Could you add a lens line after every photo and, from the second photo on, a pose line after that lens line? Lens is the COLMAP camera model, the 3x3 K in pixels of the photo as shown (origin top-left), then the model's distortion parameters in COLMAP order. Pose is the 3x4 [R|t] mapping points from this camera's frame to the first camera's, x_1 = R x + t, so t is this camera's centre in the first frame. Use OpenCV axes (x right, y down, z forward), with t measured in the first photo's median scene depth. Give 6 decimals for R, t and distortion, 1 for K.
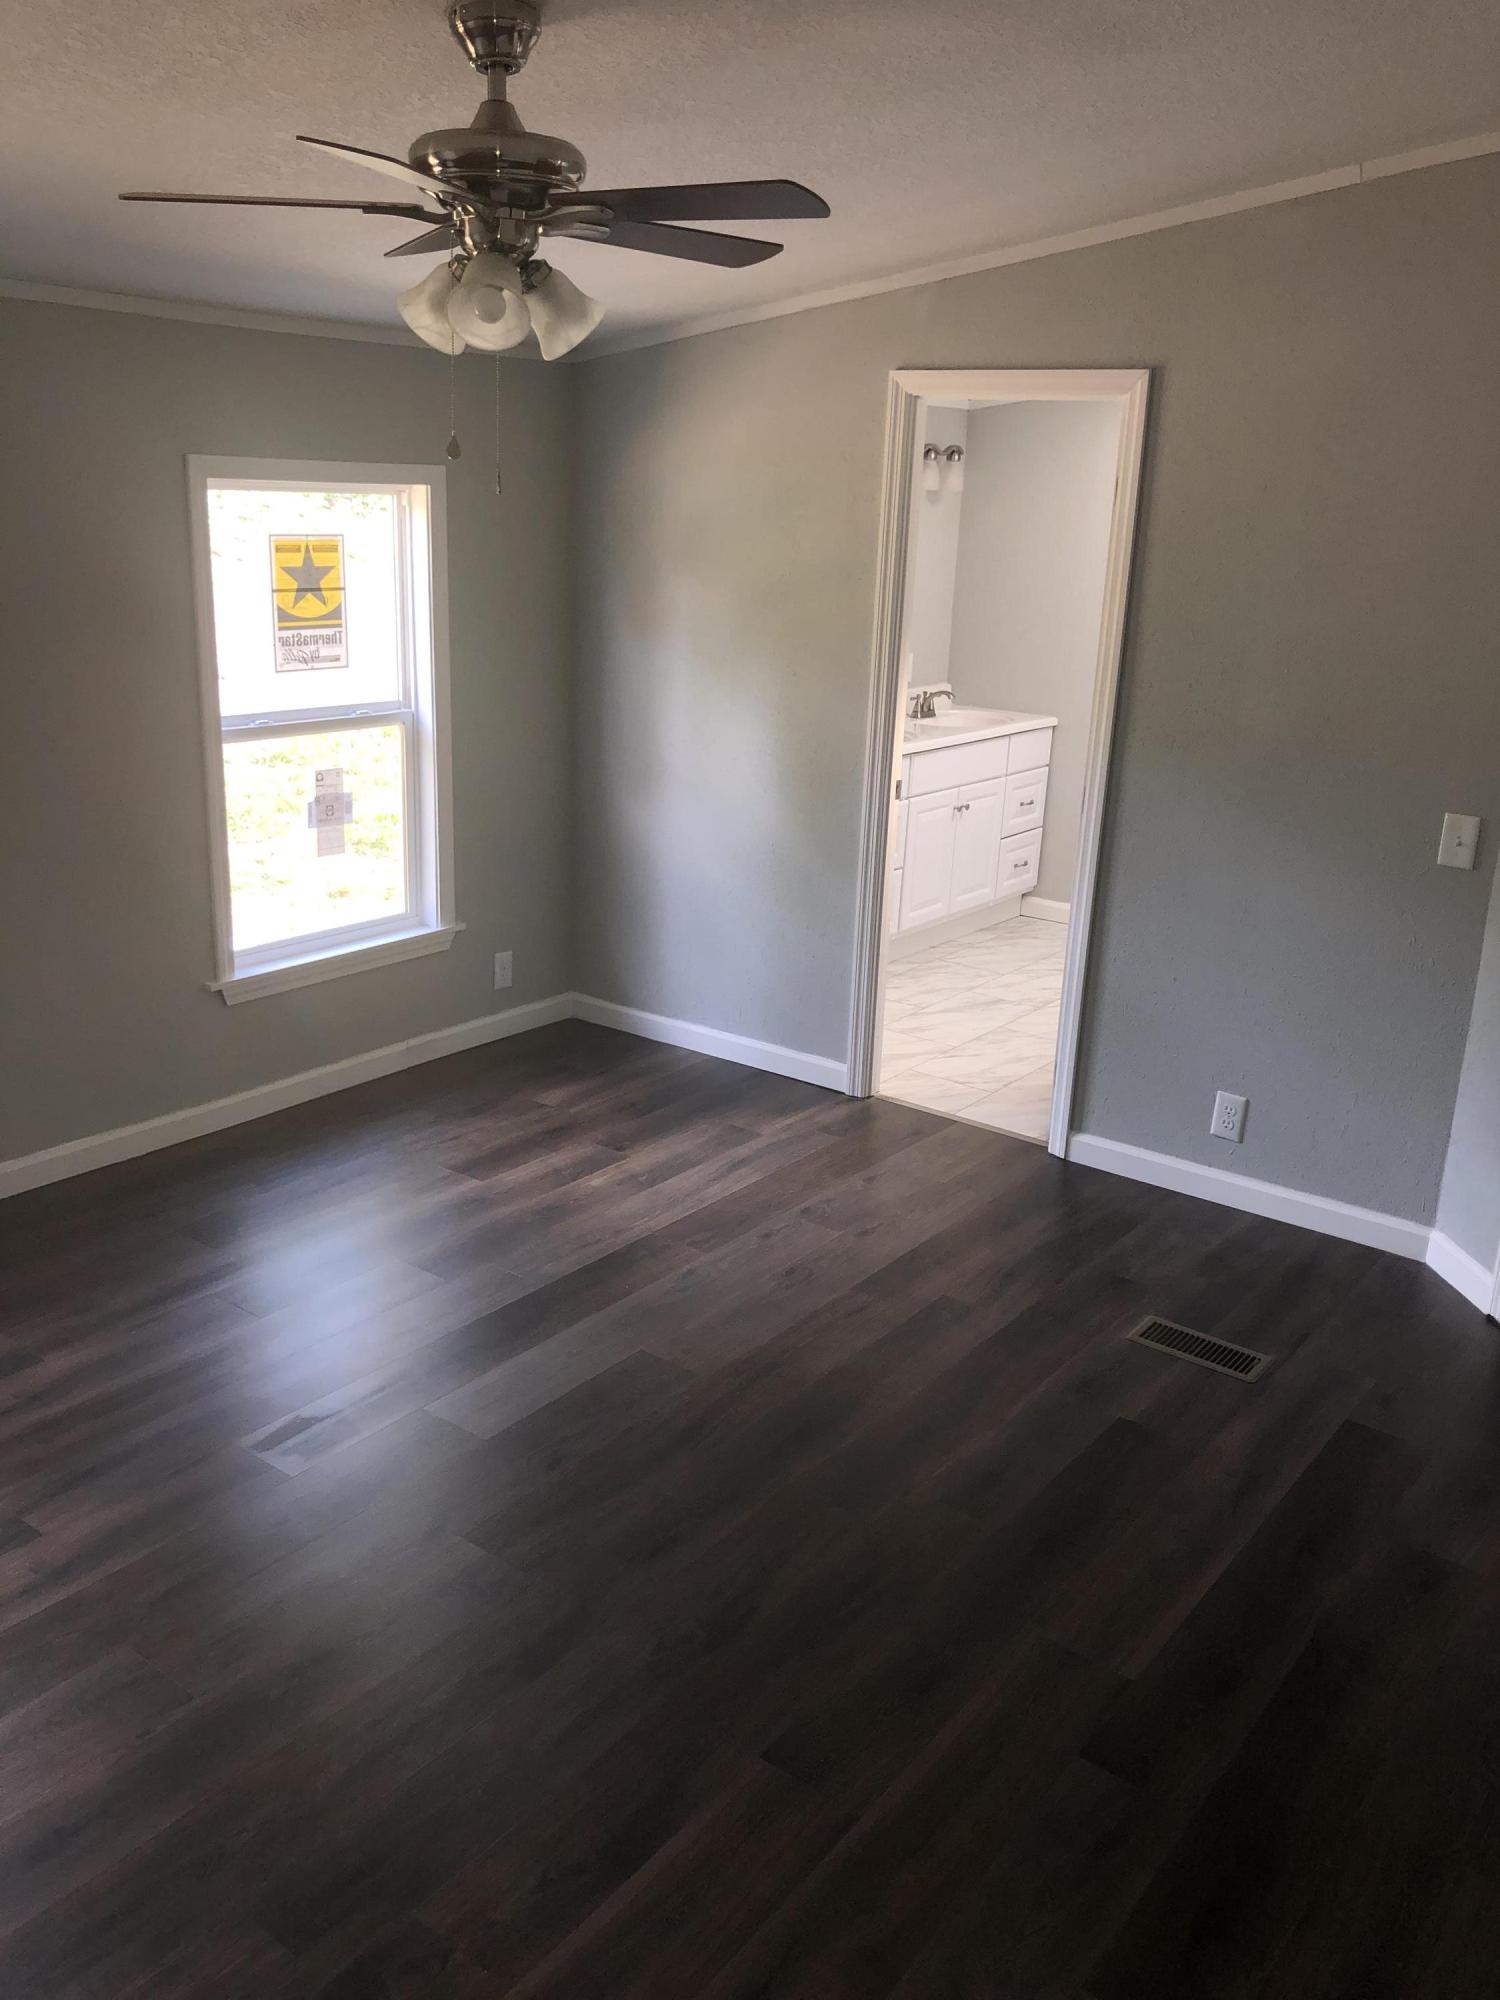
lens RADIAL K [[1655.9, 0, 722.6], [0, 1655.9, 1018.3], [0, 0, 1]] dist [0.033600, -0.041385]
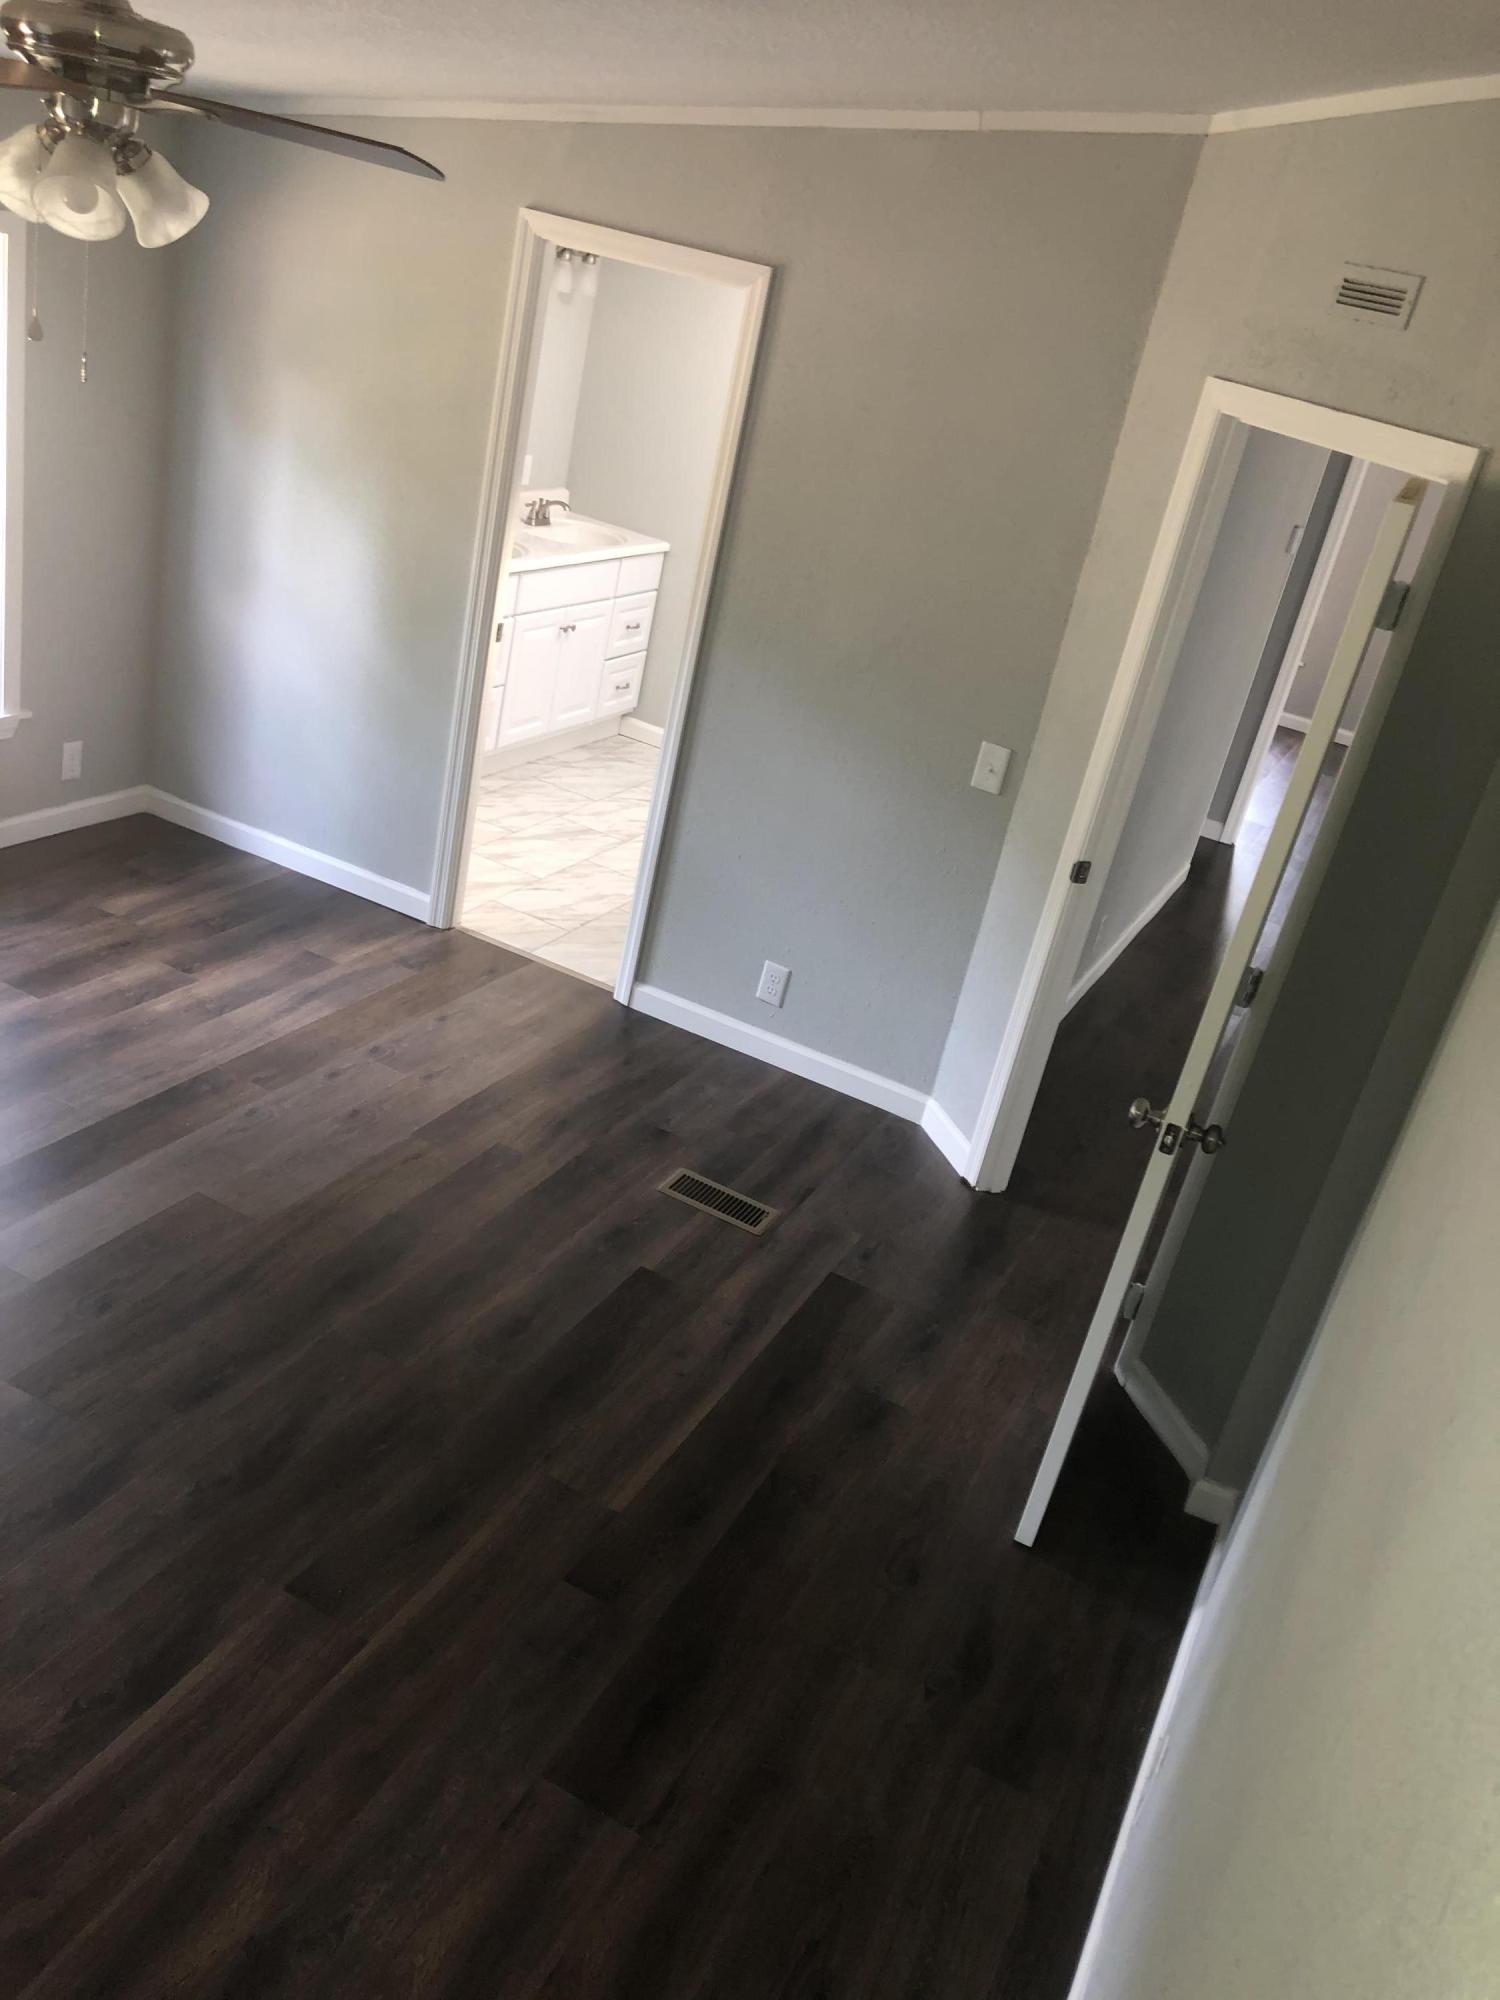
lens RADIAL K [[1655.9, 0, 760.0], [0, 1655.9, 1032.5], [0, 0, 1]] dist [0.033600, -0.041385]
pose [[0.962504, 0.060250, 0.264490, 0.006883], [-0.103093, 0.983110, 0.151215, -0.077554], [-0.250913, -0.172812, 0.952459, -0.055066]]
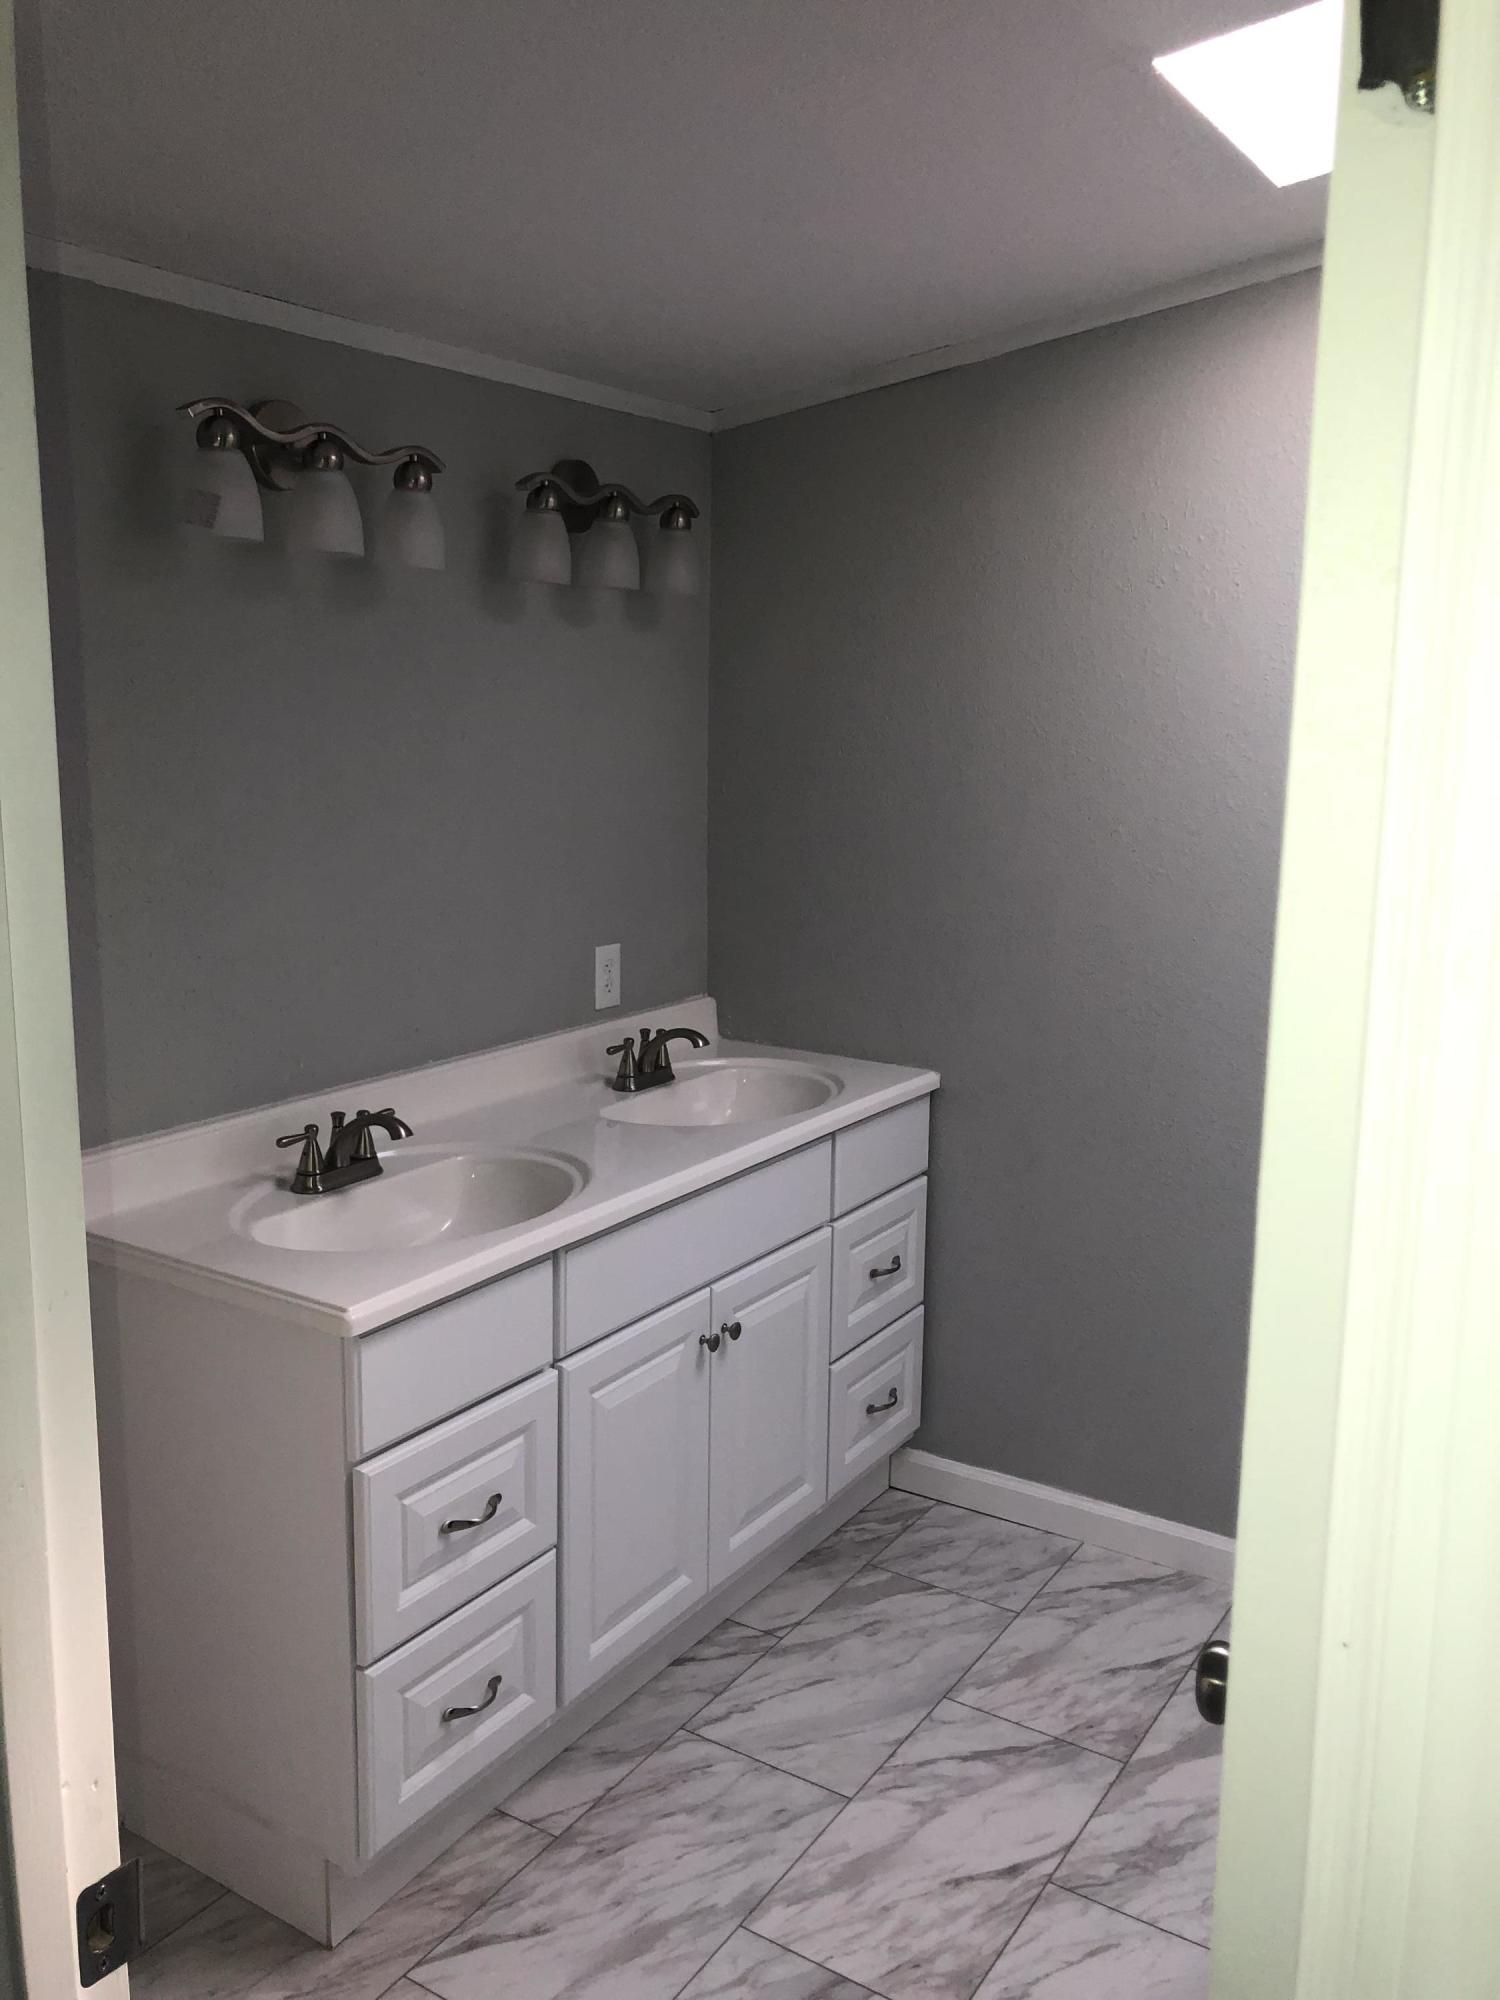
lens RADIAL K [[1655.9, 0, 754.3], [0, 1655.9, 1005.1], [0, 0, 1]] dist [0.033600, -0.041385]
pose [[0.996026, -0.038750, 0.080195, 0.191232], [0.048155, 0.991740, -0.118878, -0.246285], [-0.074927, 0.122267, 0.989665, 0.915678]]
